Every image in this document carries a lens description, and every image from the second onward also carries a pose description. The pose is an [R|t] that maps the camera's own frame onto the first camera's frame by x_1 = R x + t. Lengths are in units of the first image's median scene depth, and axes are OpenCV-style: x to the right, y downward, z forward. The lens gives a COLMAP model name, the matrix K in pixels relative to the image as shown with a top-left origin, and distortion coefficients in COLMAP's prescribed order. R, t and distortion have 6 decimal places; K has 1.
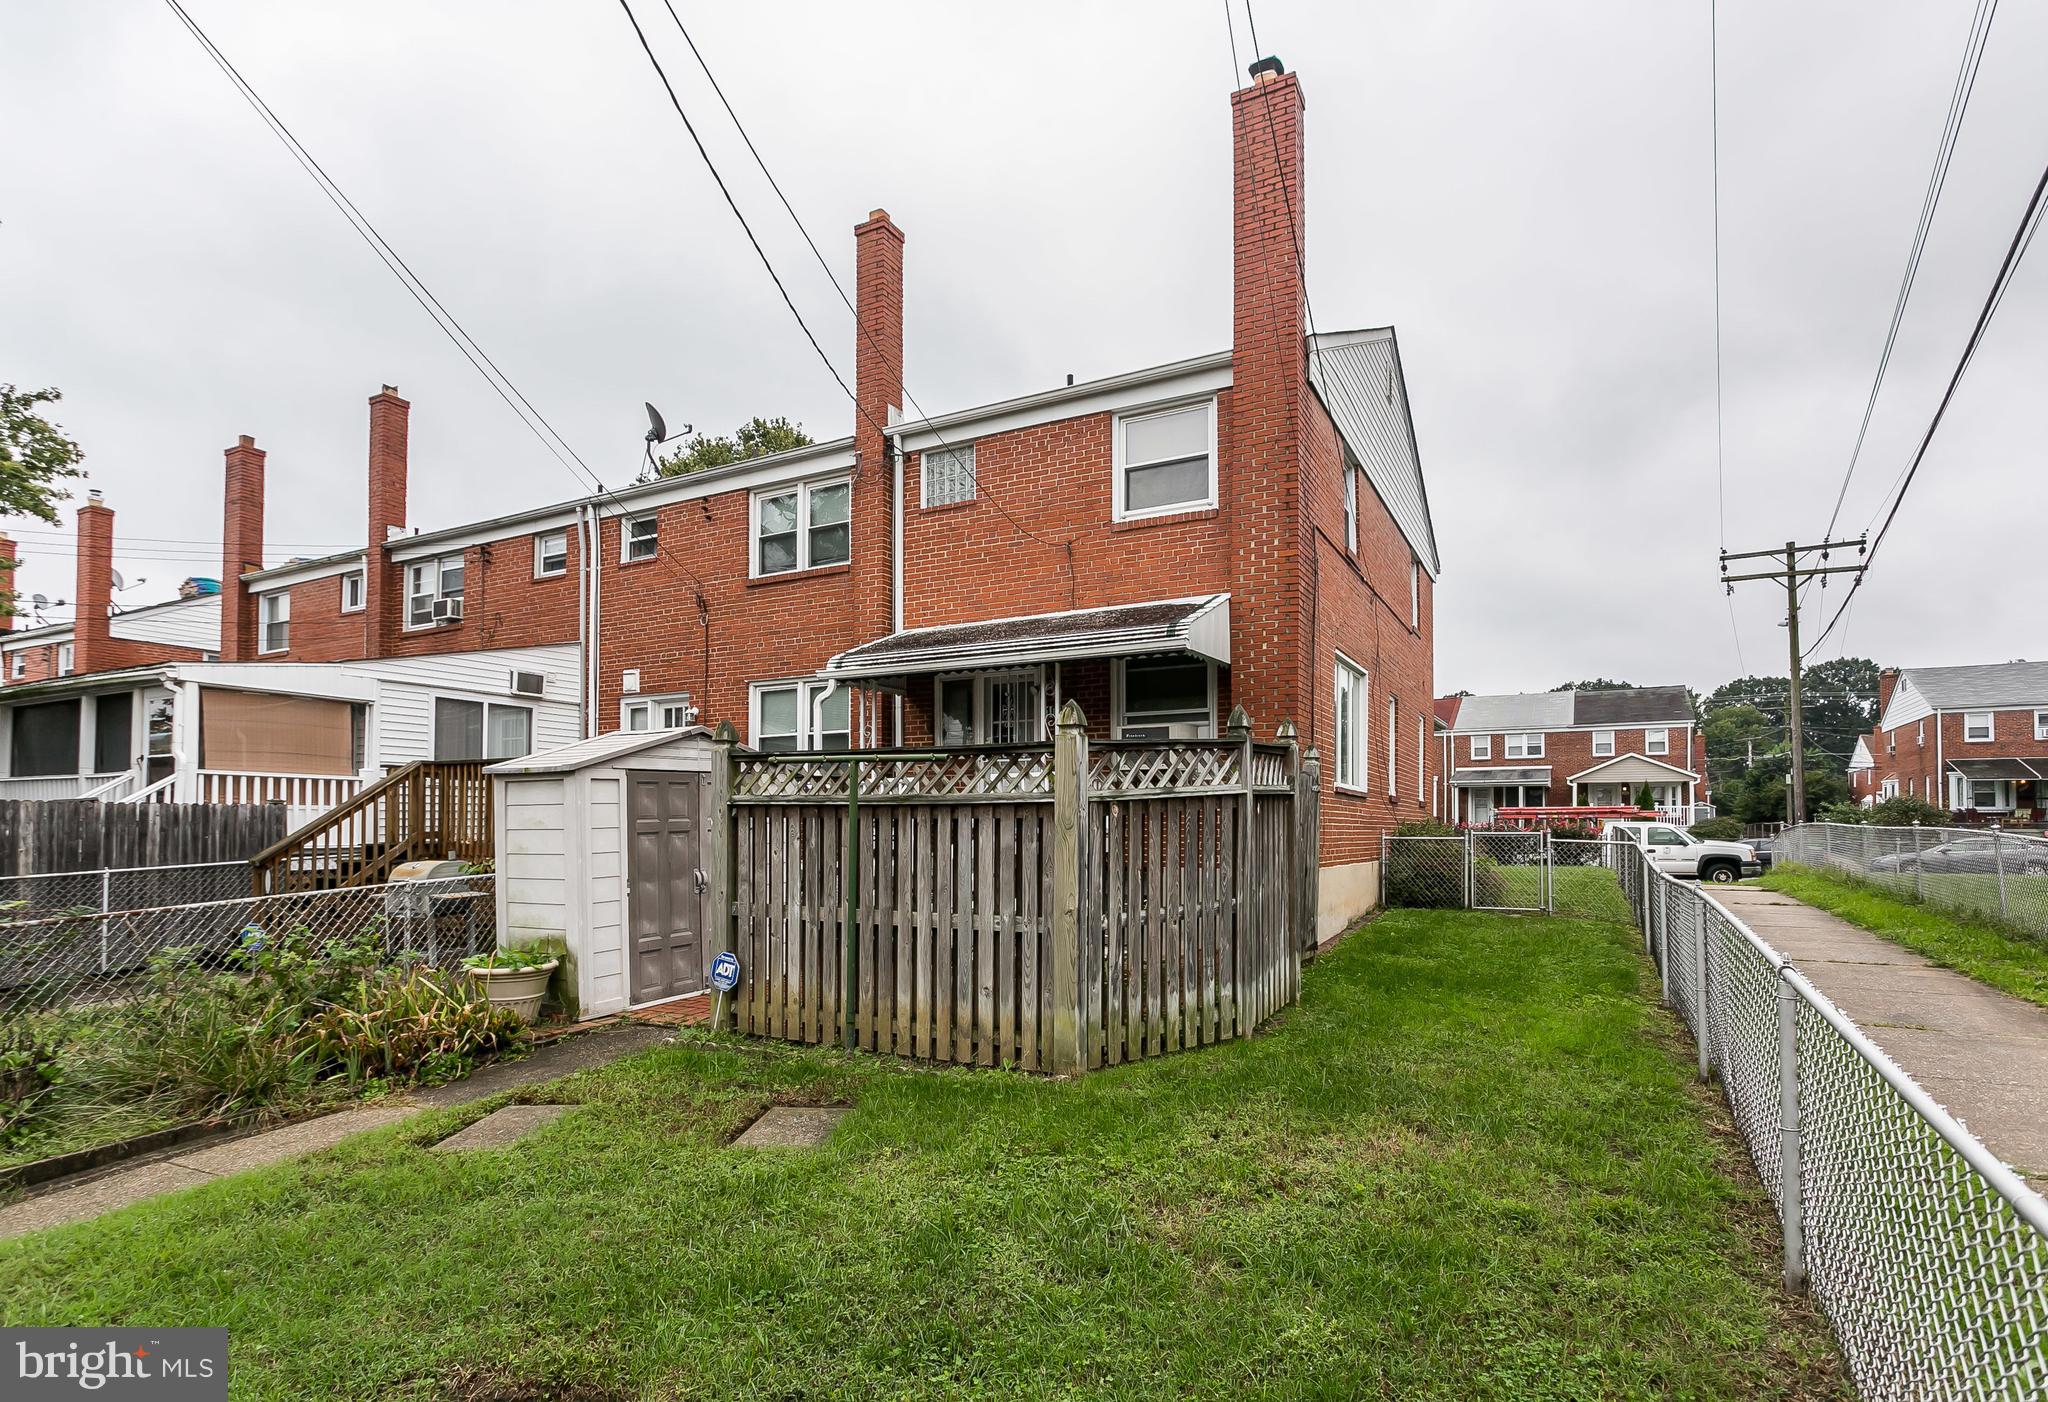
lens RADIAL K [[1013.3, 0, 1053.2], [0, 1013.3, 765.1], [0, 0, 1]] dist [-0.002617, -0.000096]
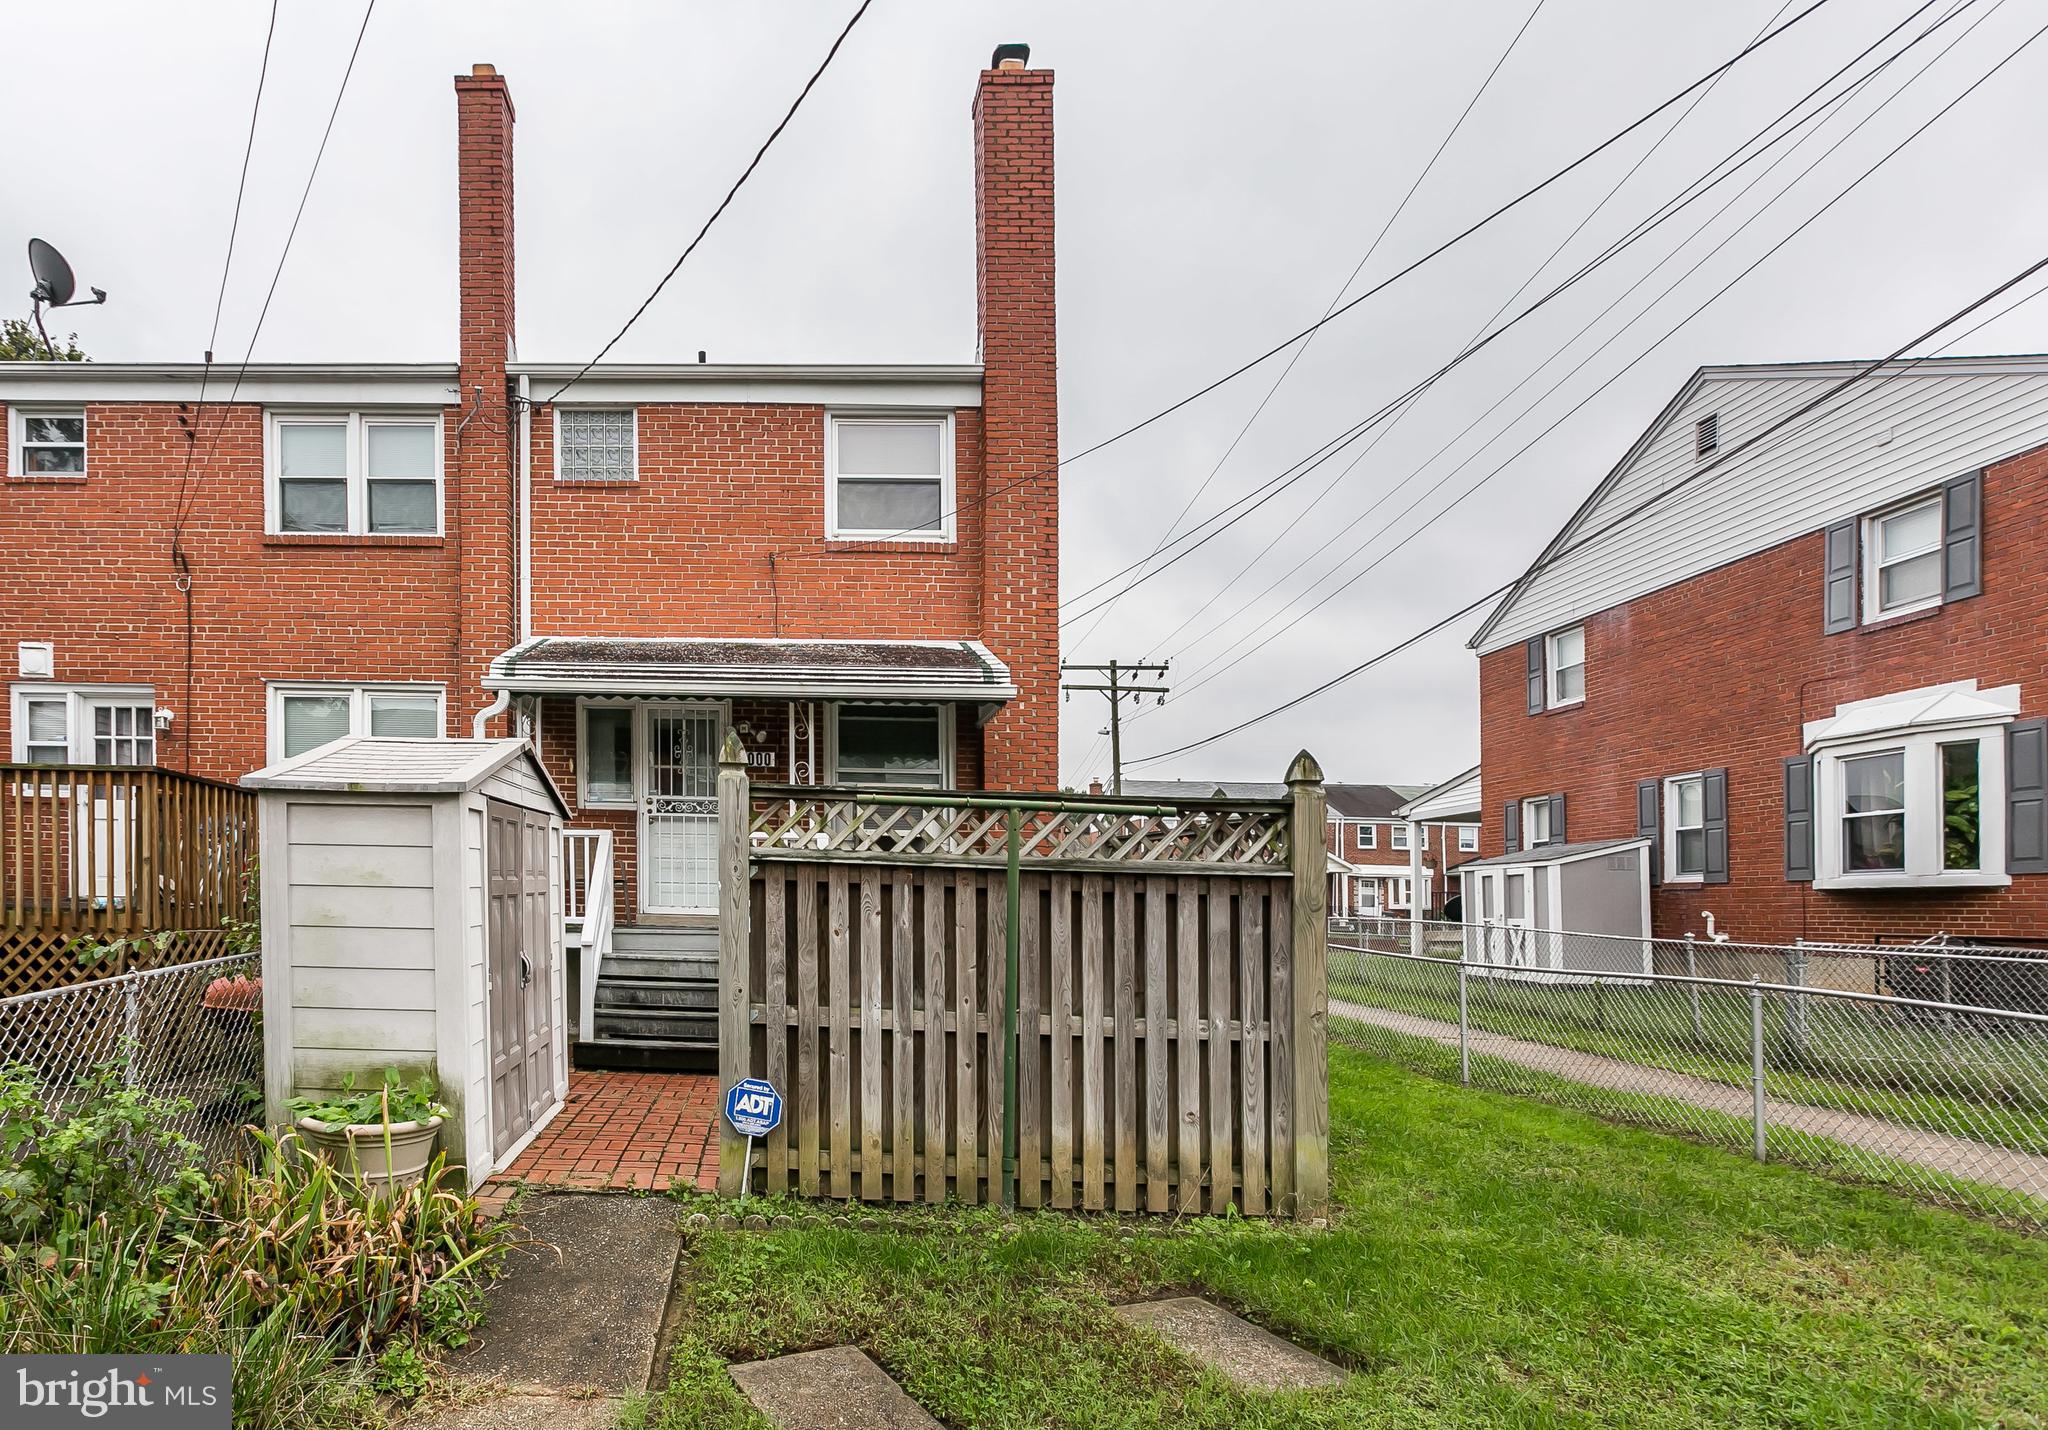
lens RADIAL K [[1090.1, 0, 751.4], [0, 1090.1, 862.1], [0, 0, 1]] dist [-0.000837, 0.003377]
pose [[0.904424, 0.041770, 0.424585, -0.362493], [-0.052767, 0.998506, 0.014170, 0.017121], [-0.423359, -0.035219, 0.905277, 0.196578]]
